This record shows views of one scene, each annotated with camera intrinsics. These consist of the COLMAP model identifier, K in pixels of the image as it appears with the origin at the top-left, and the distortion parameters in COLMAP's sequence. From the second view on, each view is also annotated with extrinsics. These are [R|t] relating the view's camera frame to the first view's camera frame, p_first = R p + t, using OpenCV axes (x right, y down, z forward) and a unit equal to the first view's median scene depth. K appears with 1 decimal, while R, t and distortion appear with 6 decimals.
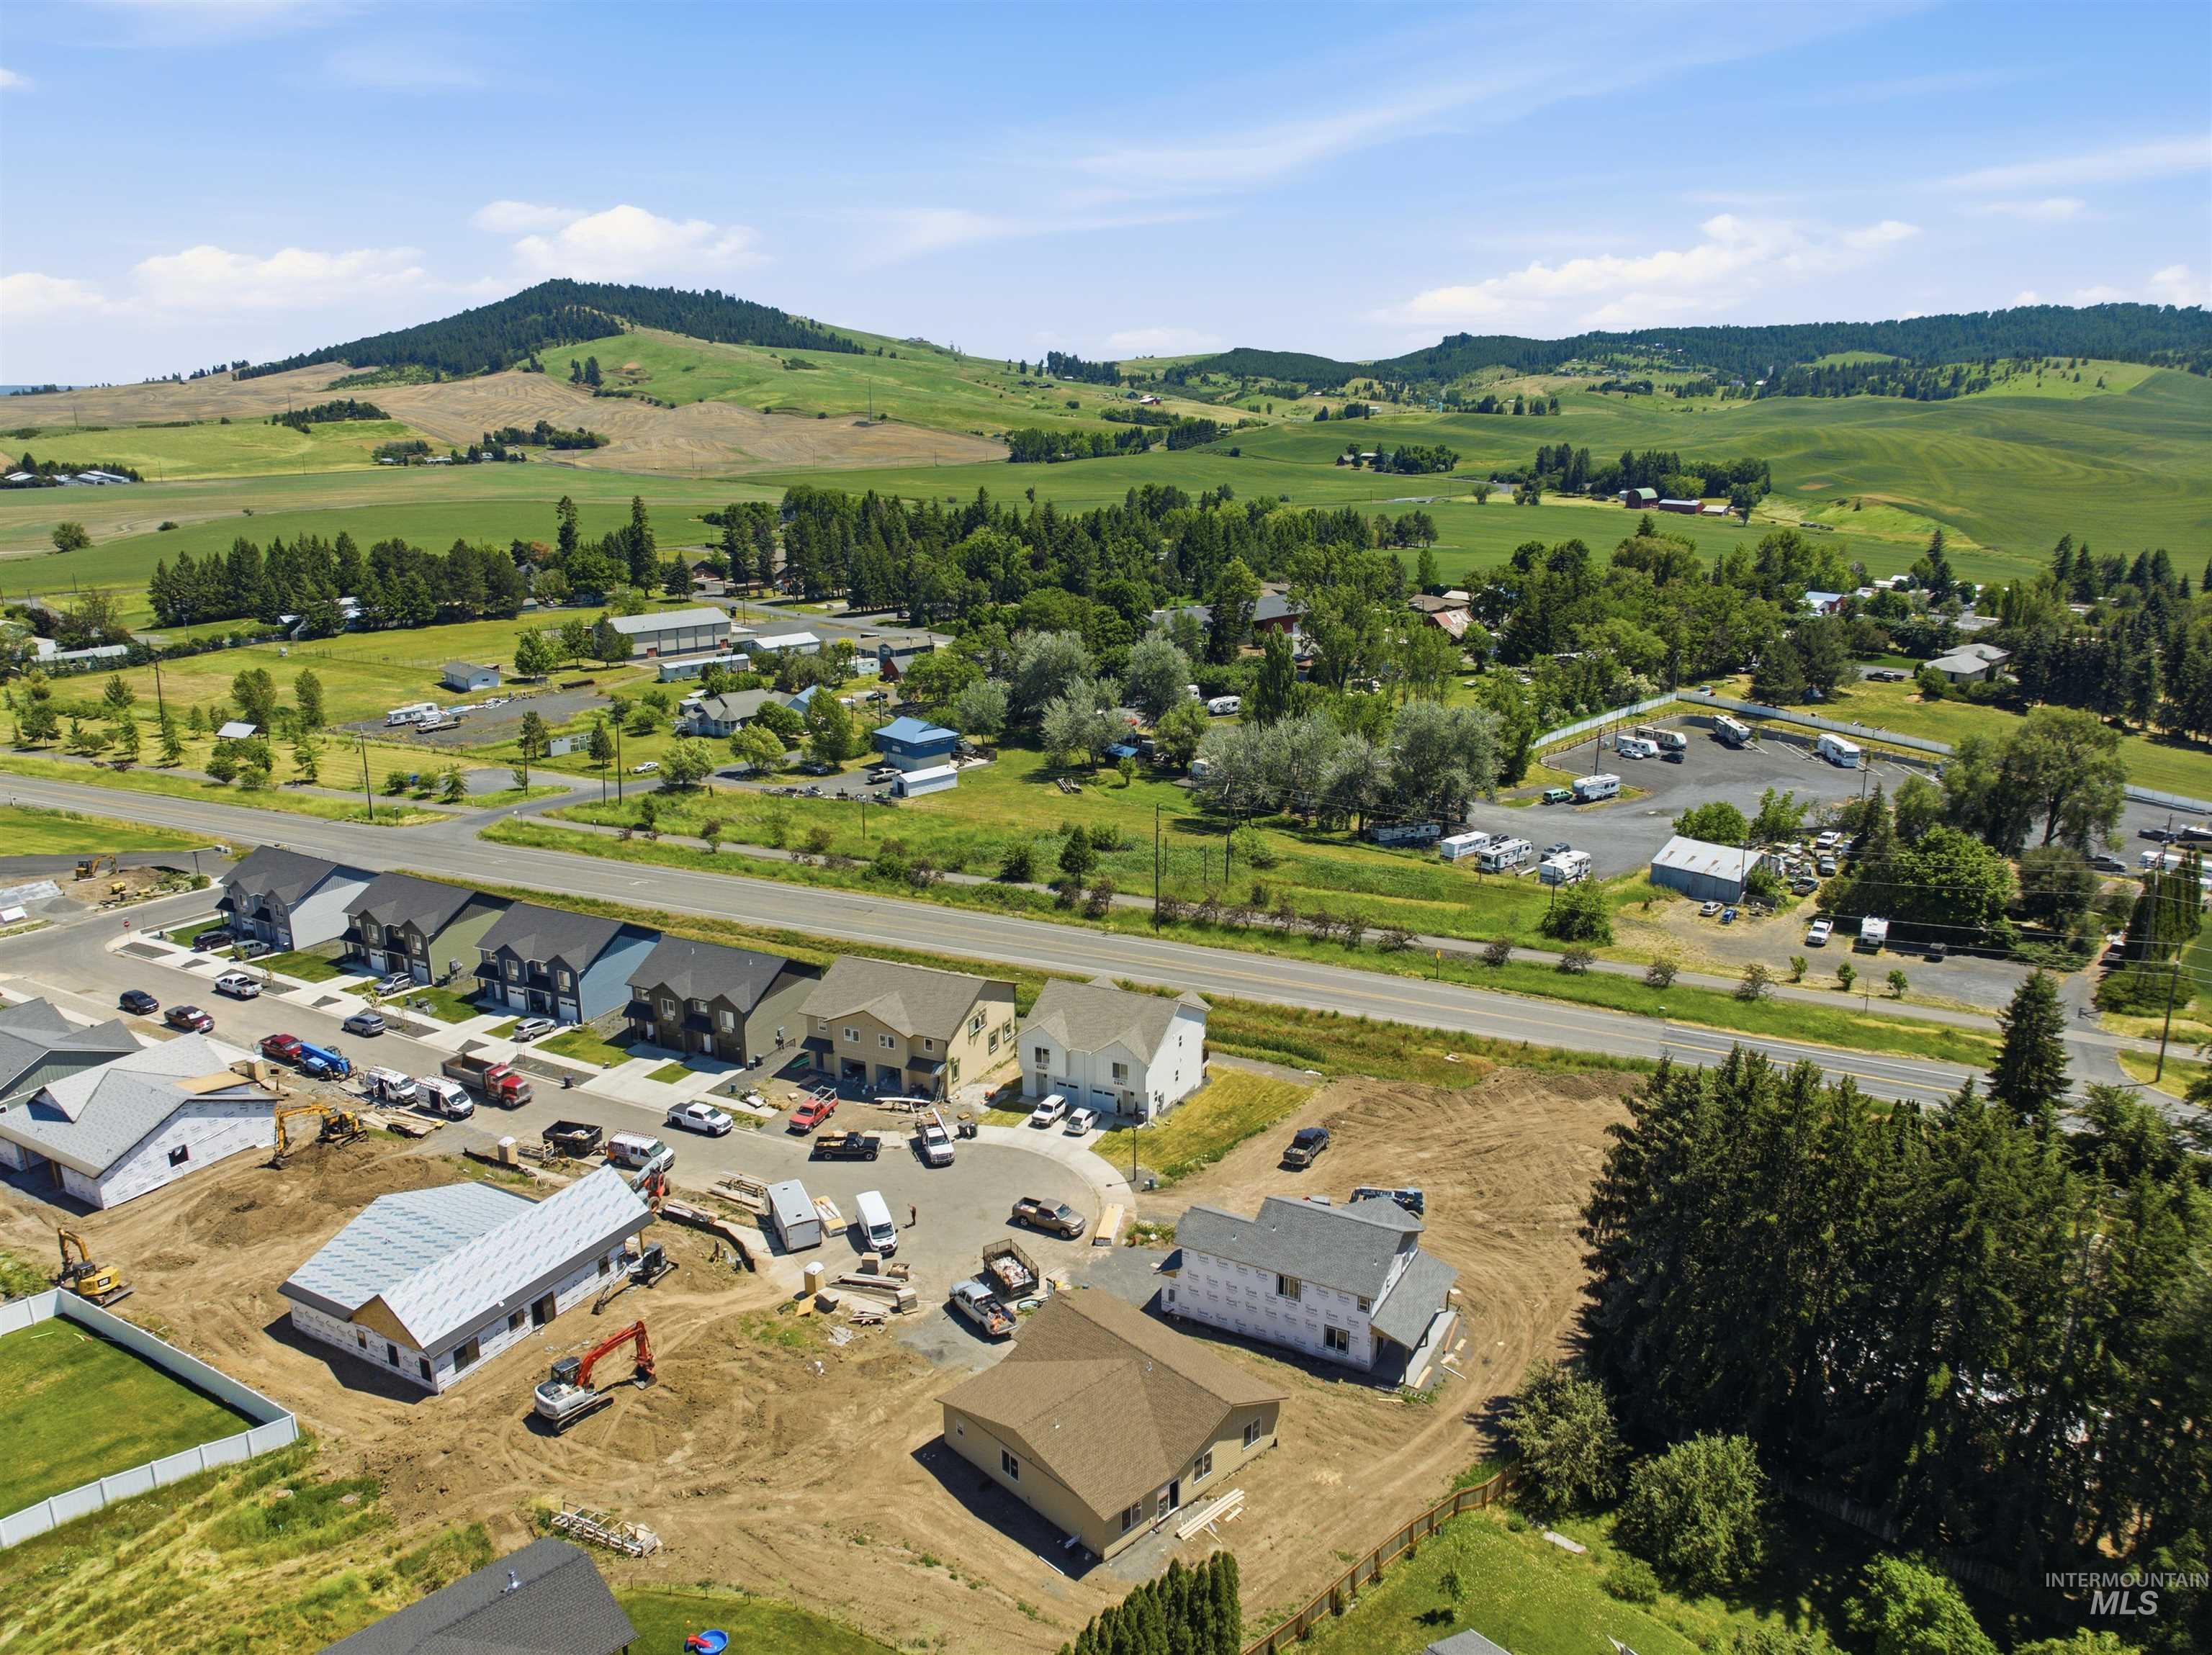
lens RADIAL K [[1562.3, 0, 1117.3], [0, 1562.3, 830.8], [0, 0, 1]] dist [-0.002961, -0.094805]
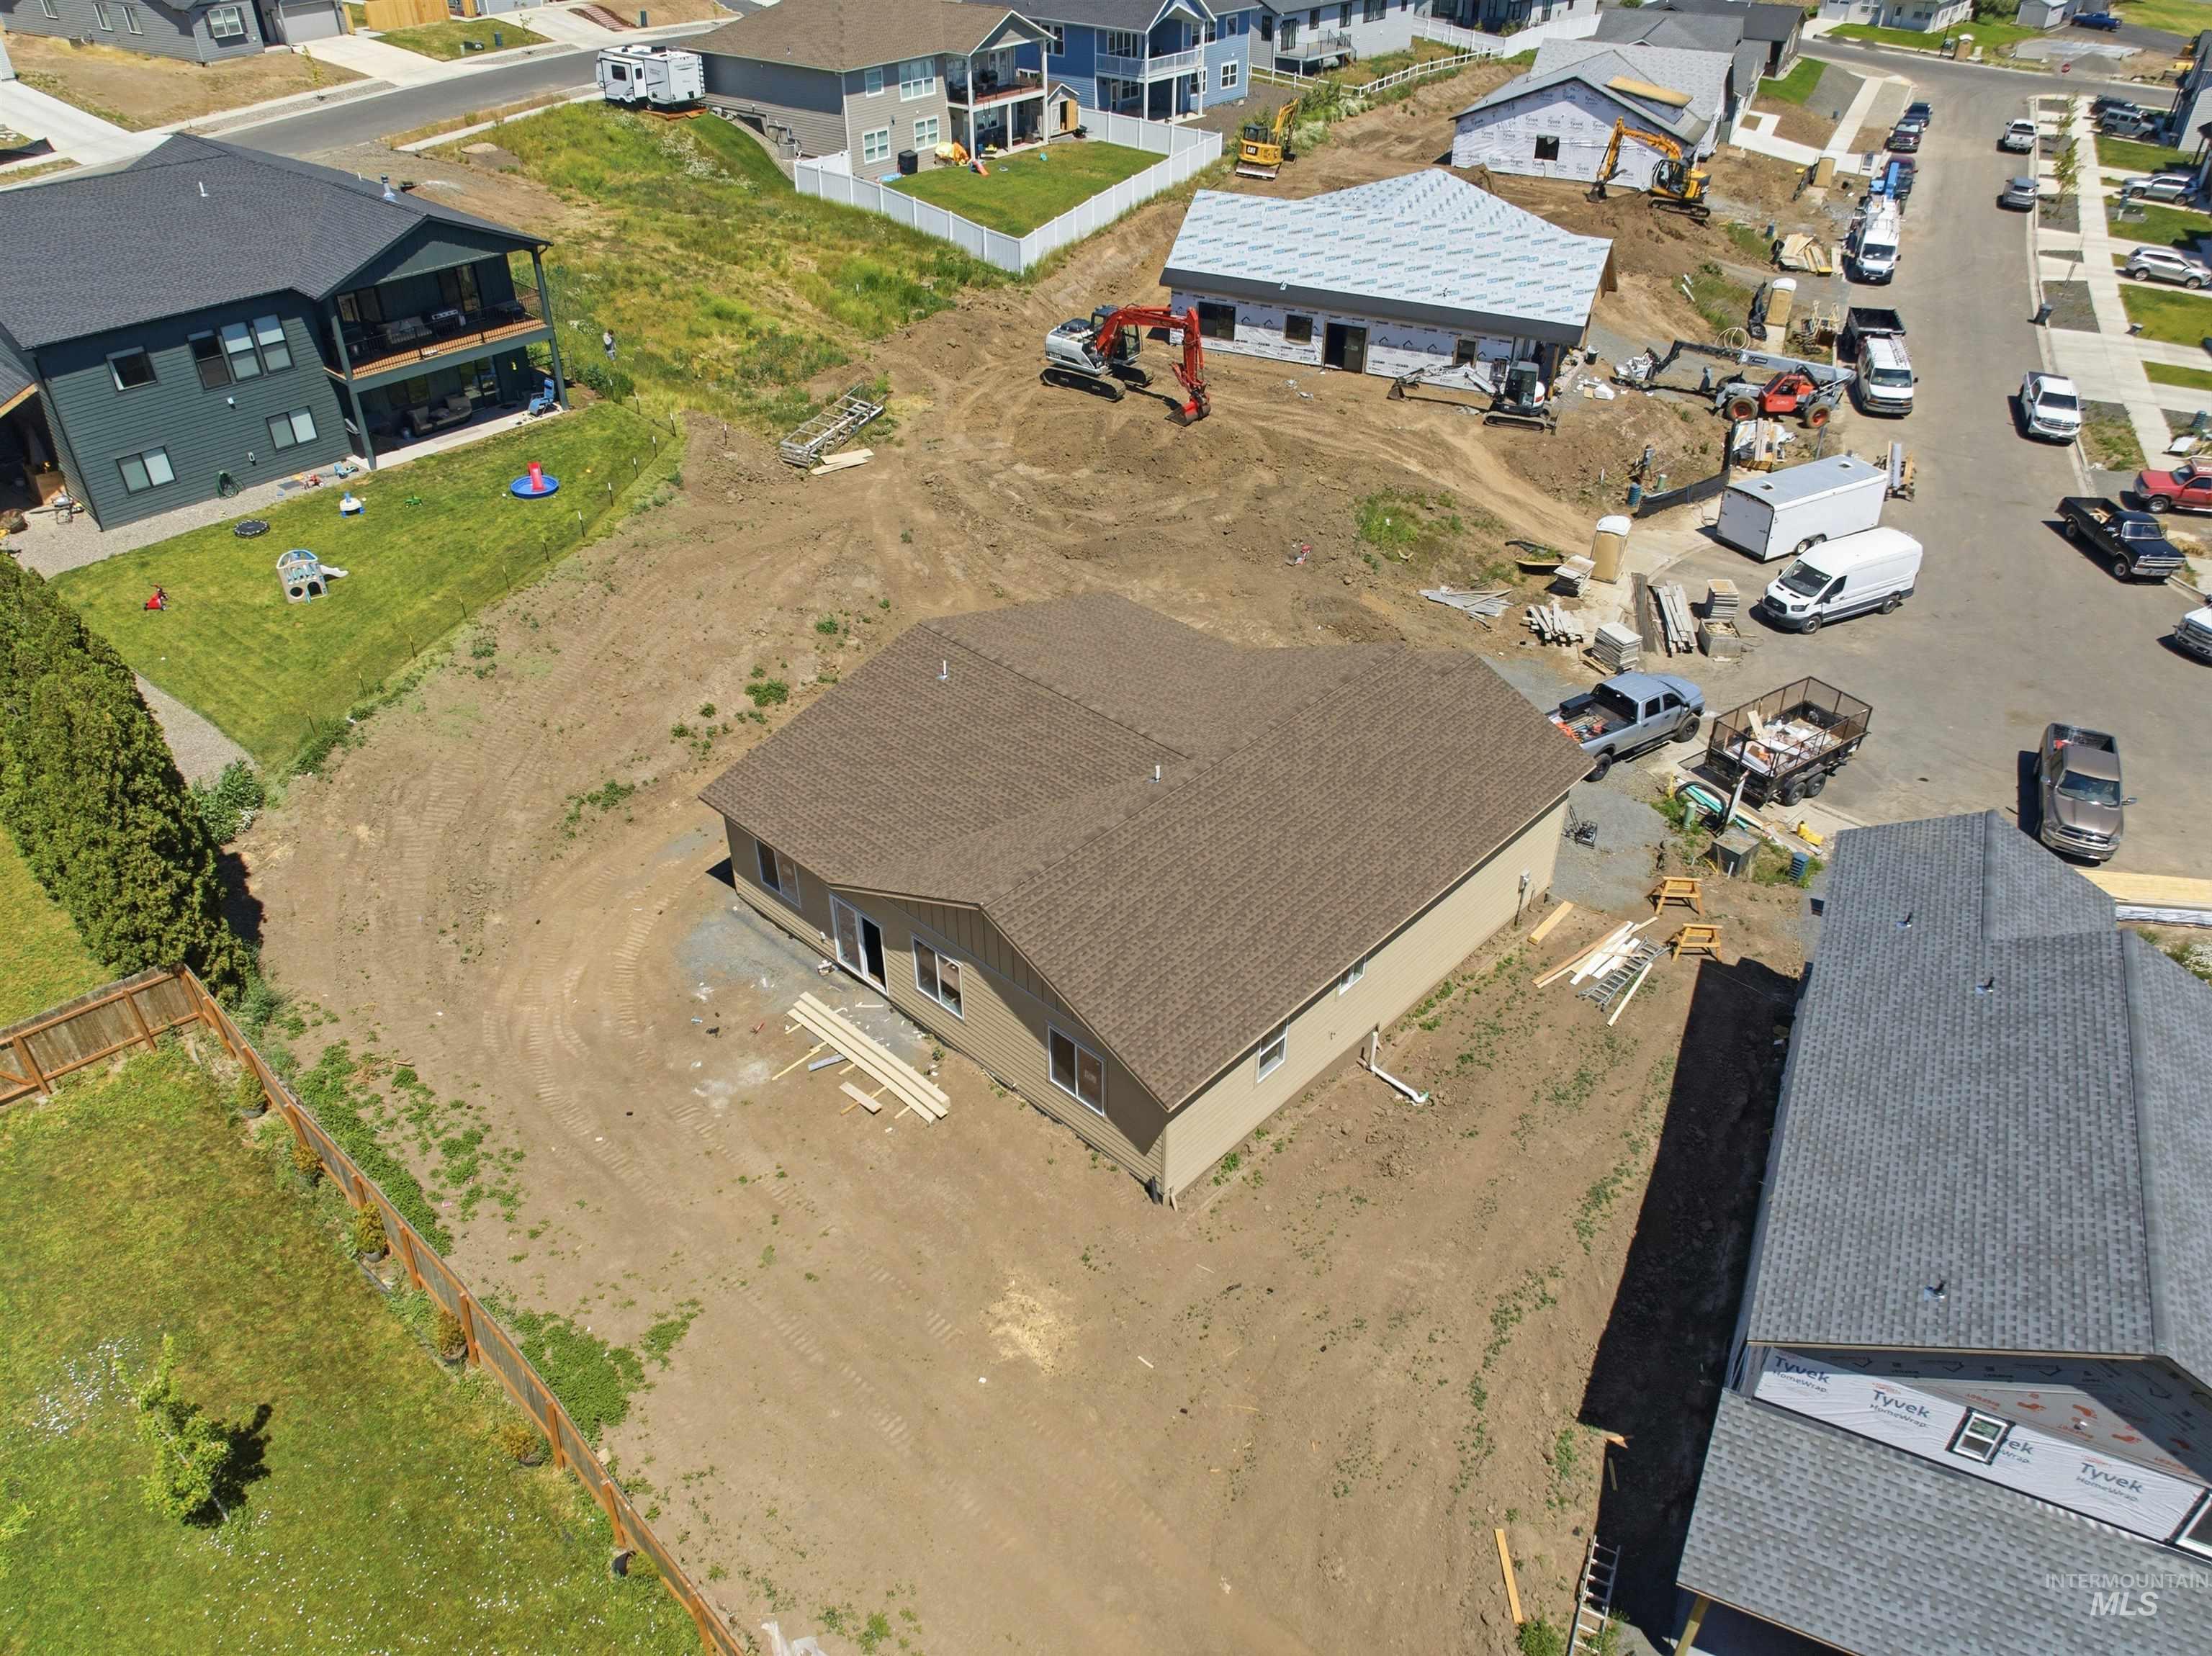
lens RADIAL K [[1559.1, 0, 1121.7], [0, 1559.1, 810.8], [0, 0, 1]] dist [-0.036611, -0.004275]
pose [[0.053501, 0.573584, -0.817397, 0.237406], [-0.278772, 0.794604, 0.539343, 0.106507], [0.958866, 0.199012, 0.202411, 0.653920]]
